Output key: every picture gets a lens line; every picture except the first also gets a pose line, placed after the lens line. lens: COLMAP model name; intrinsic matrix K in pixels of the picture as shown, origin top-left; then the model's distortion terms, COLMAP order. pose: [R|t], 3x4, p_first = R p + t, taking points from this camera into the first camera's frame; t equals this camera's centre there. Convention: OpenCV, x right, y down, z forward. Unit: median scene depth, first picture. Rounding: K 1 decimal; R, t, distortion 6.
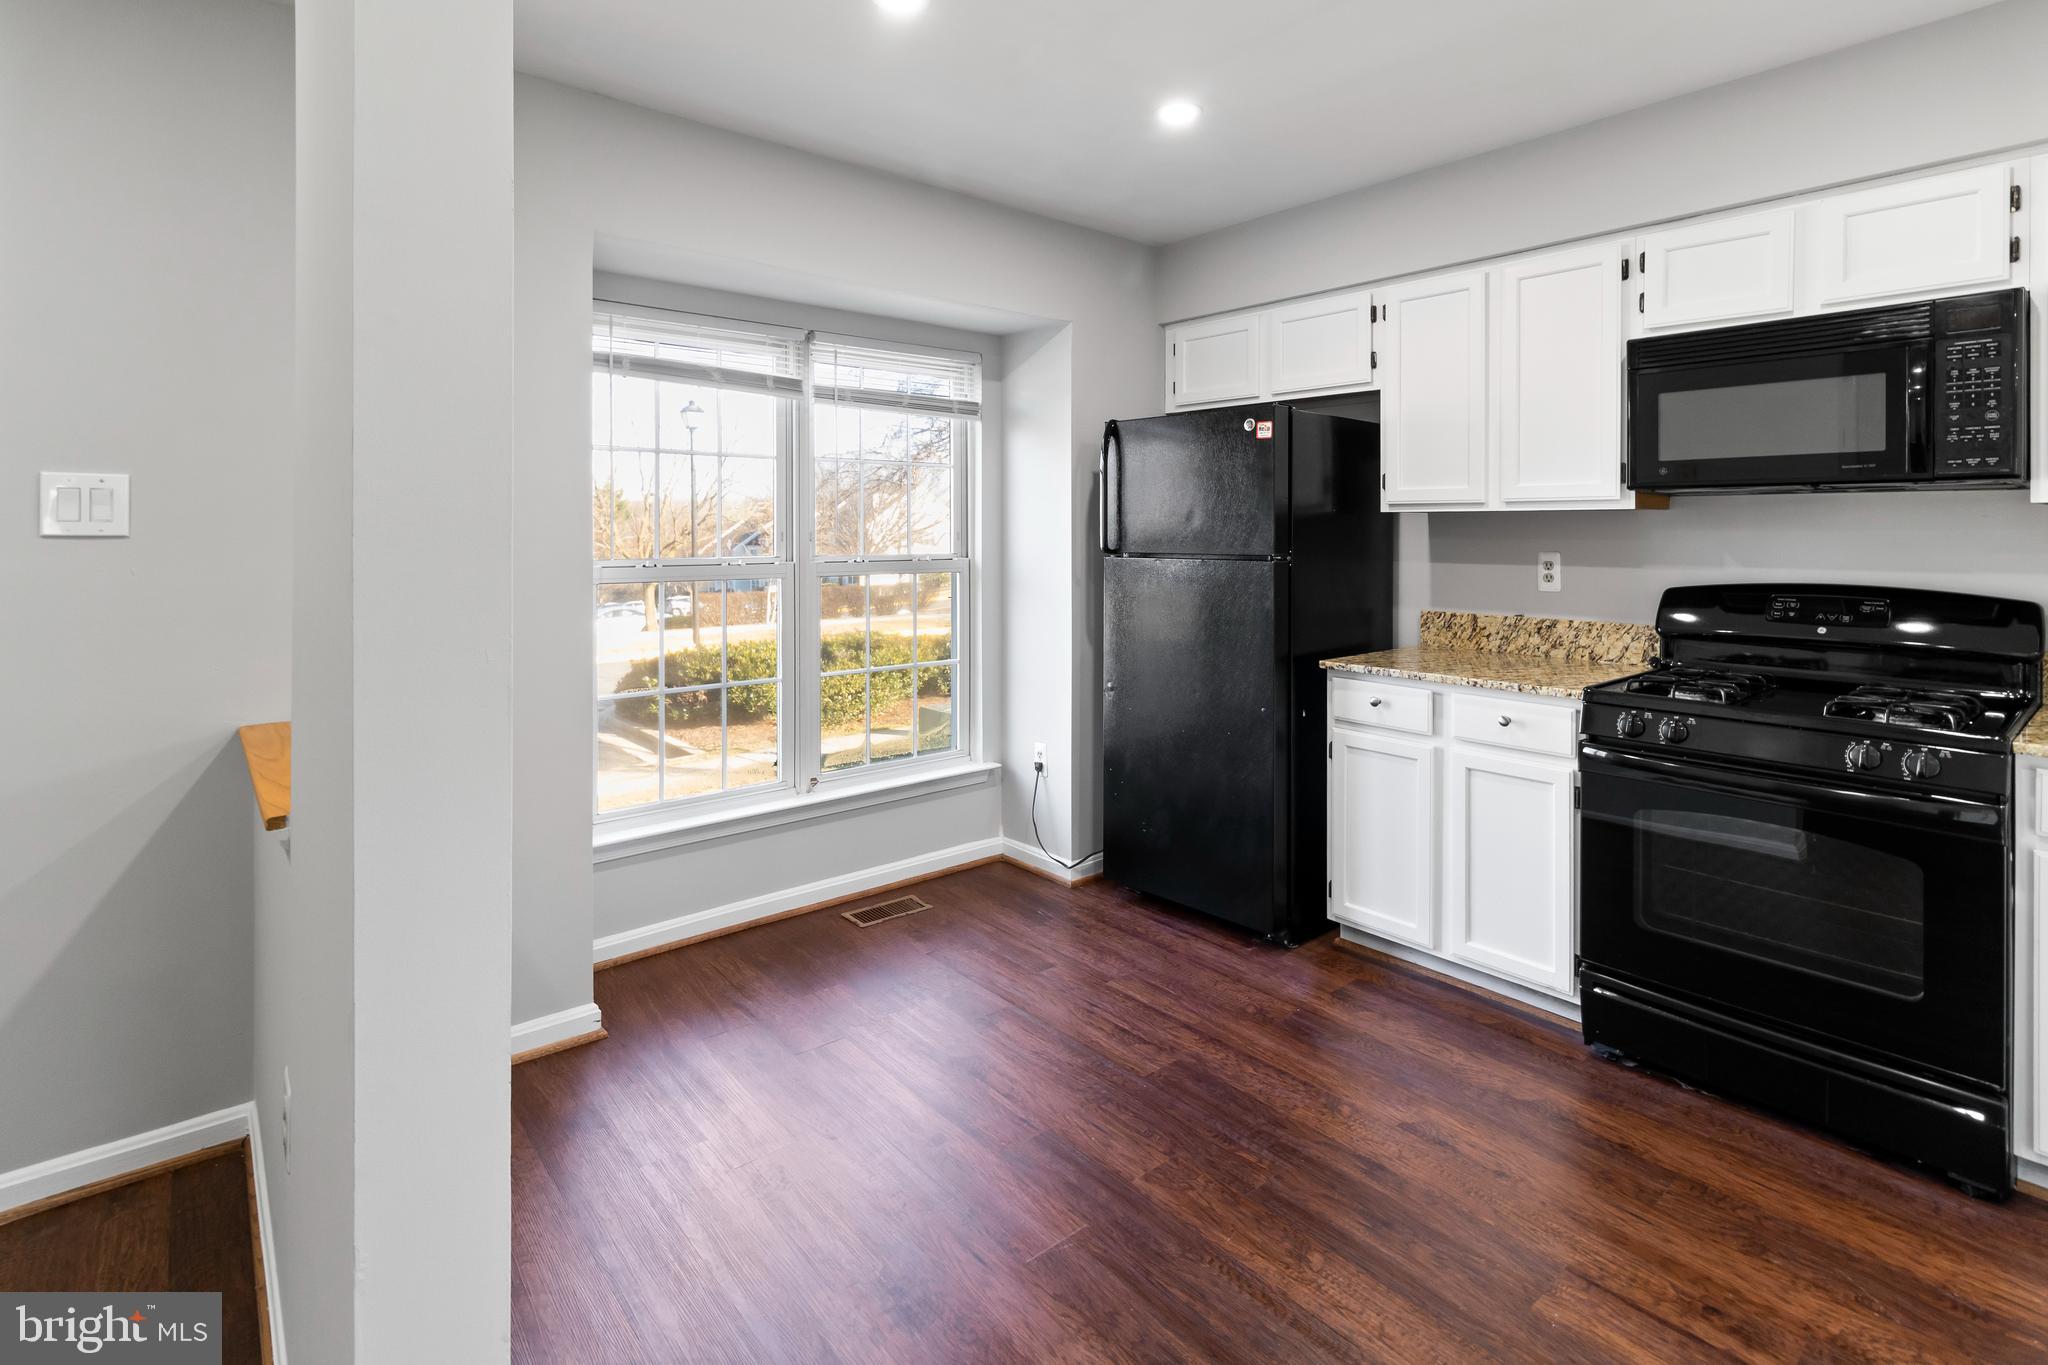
lens RADIAL K [[1000.9, 0, 1029.4], [0, 1000.9, 543.1], [0, 0, 1]] dist [-0.001166, -0.000248]
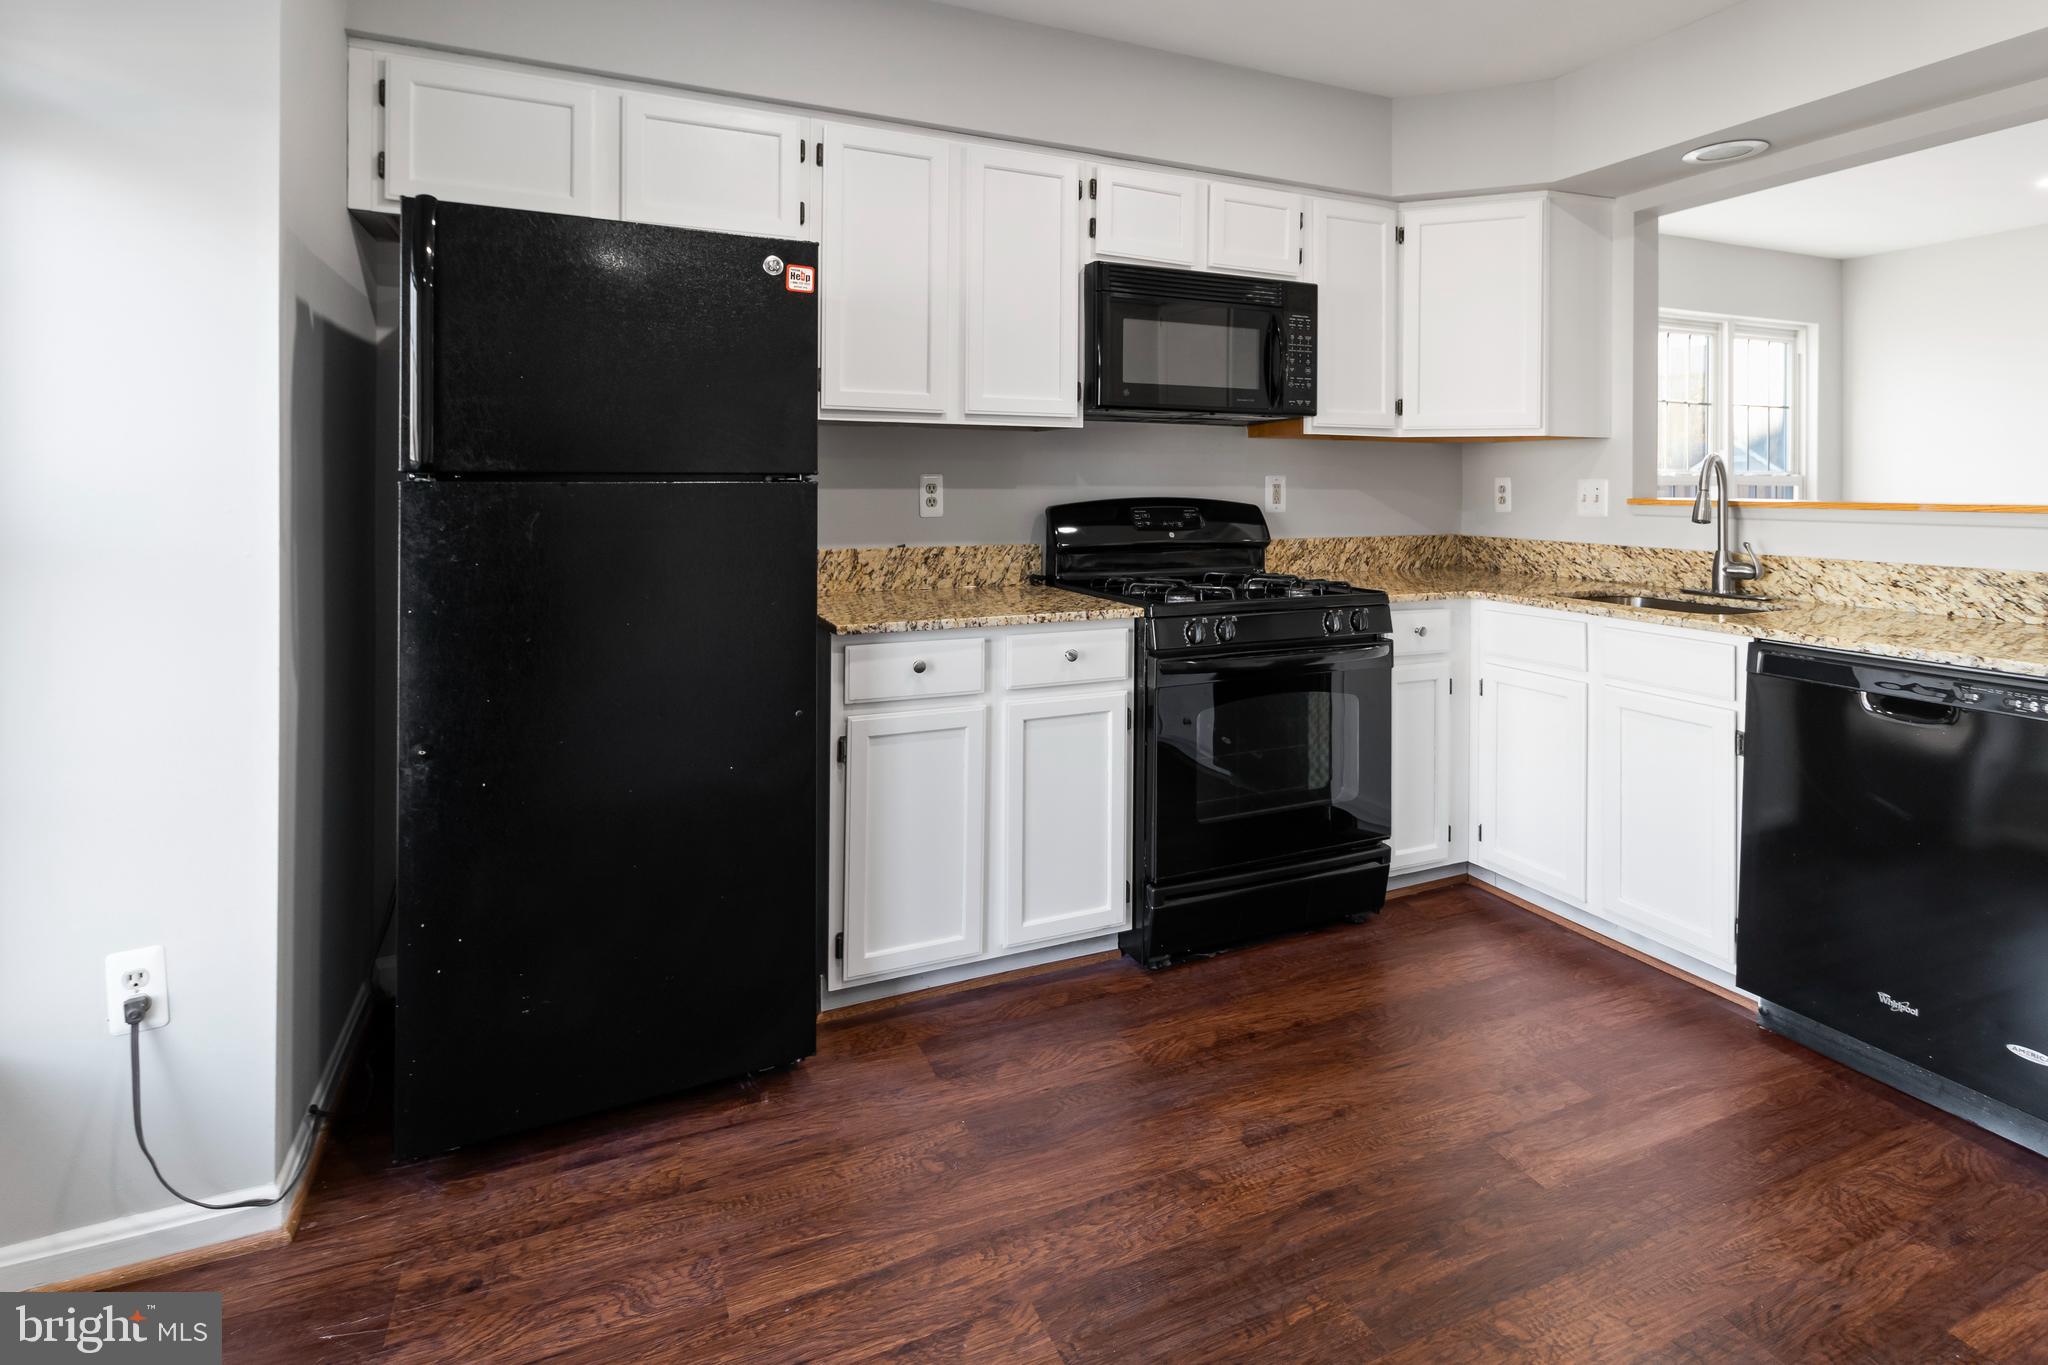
lens RADIAL K [[1008.0, 0, 1042.6], [0, 1008.0, 488.9], [0, 0, 1]] dist [-0.000322, 0.000594]
pose [[0.268019, -0.004212, 0.963405, -0.374618], [0.009507, 0.999953, 0.001727, 0.024422], [-0.963367, 0.008697, 0.268046, 0.723743]]
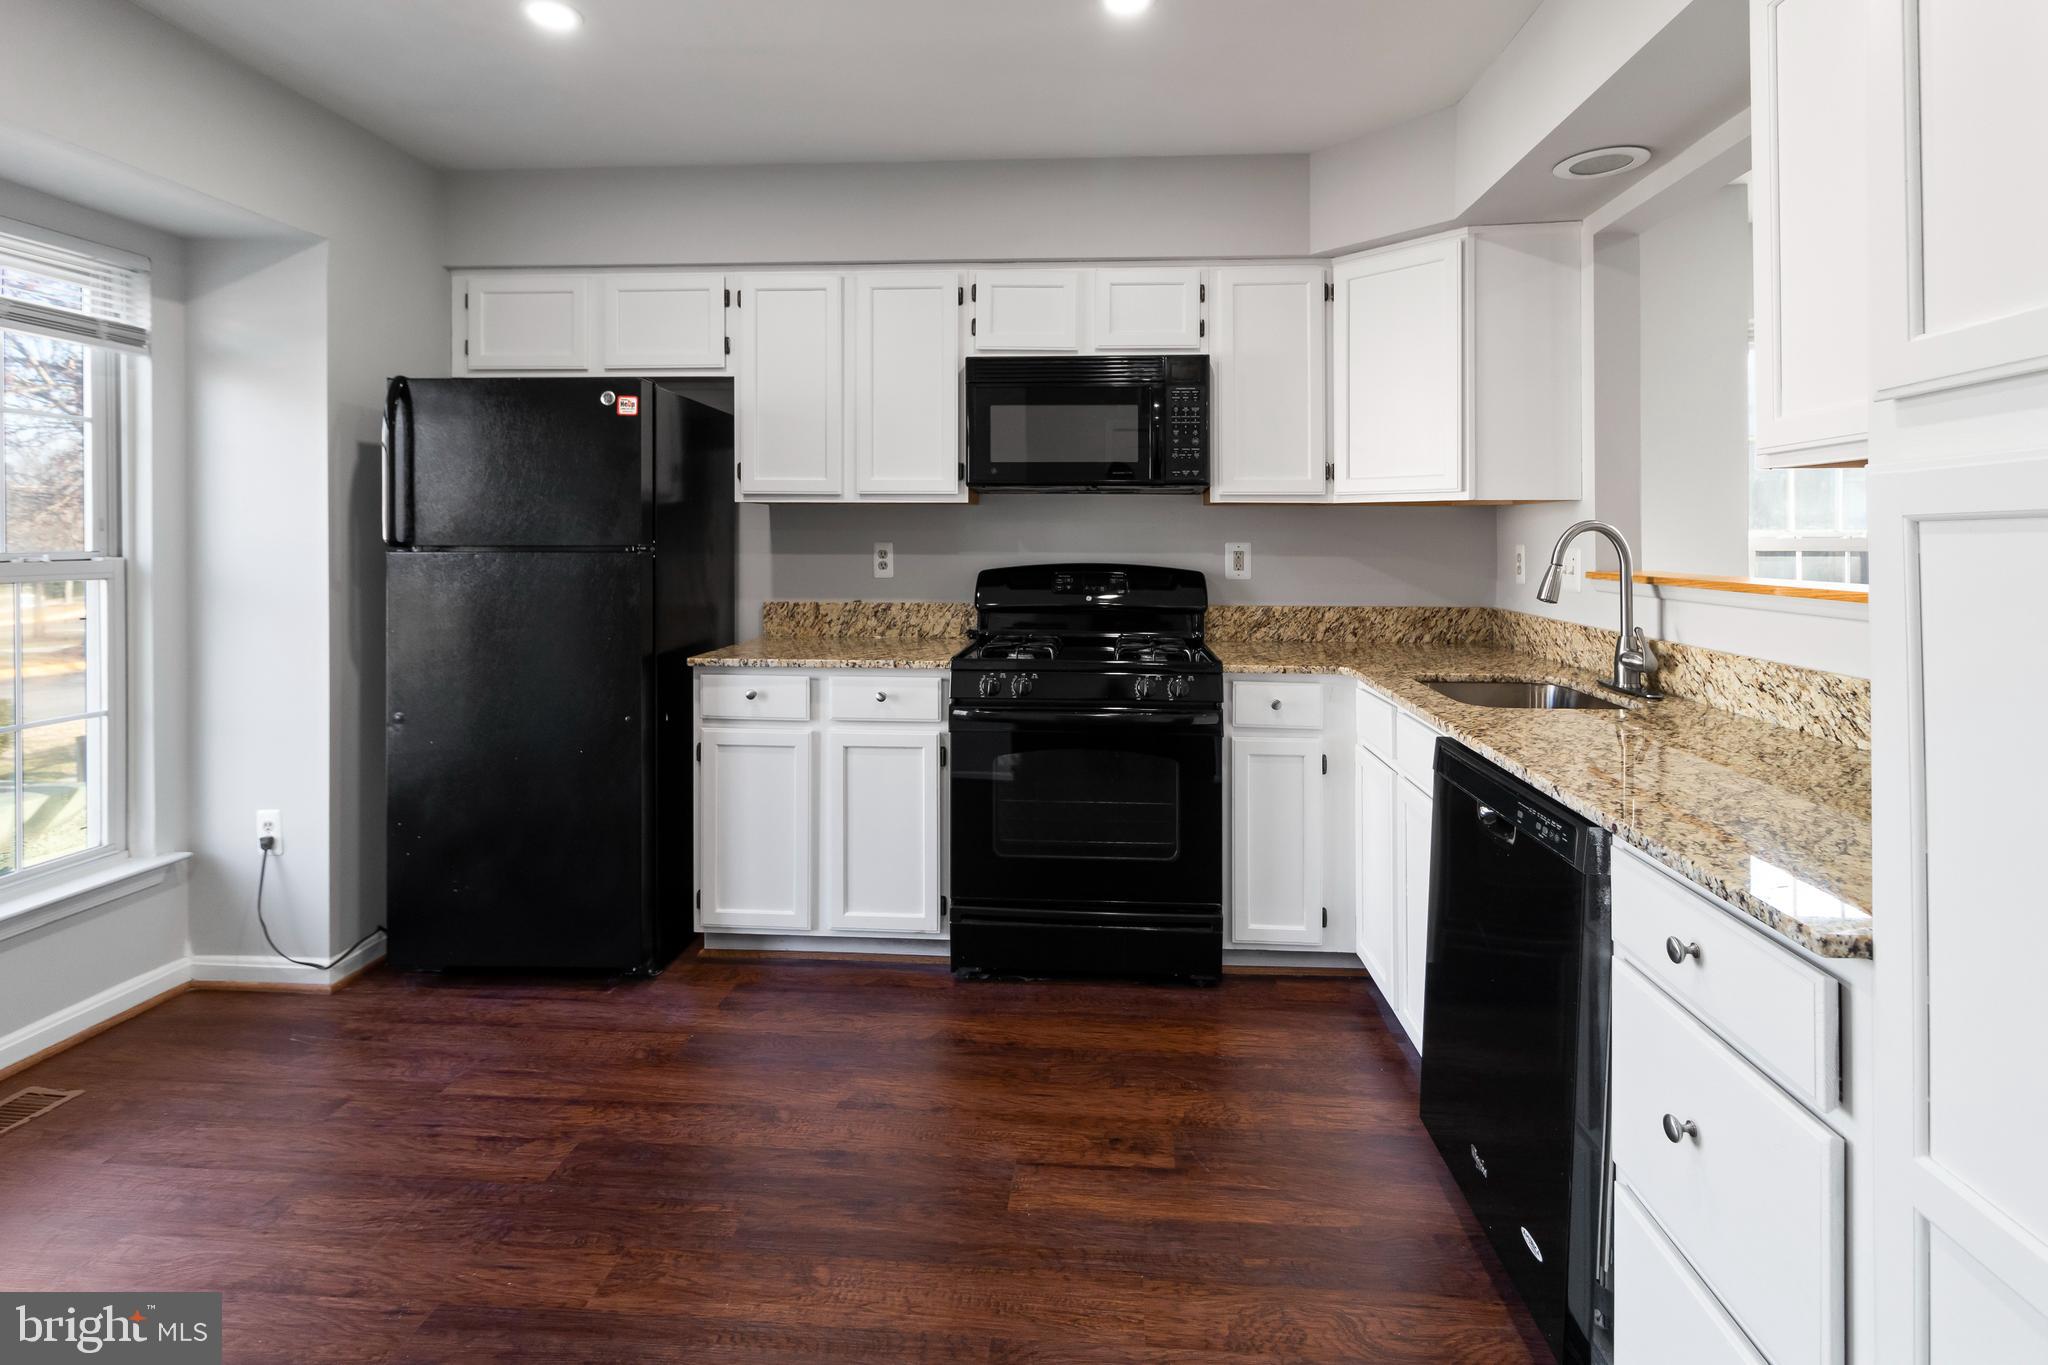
lens RADIAL K [[994.6, 0, 1060.4], [0, 994.6, 546.1], [0, 0, 1]] dist [-0.000330, 0.000247]
pose [[0.691237, -0.004966, 0.722612, -0.150979], [0.006600, 0.999978, 0.000558, 0.015611], [-0.722598, 0.004384, 0.691254, 0.113071]]
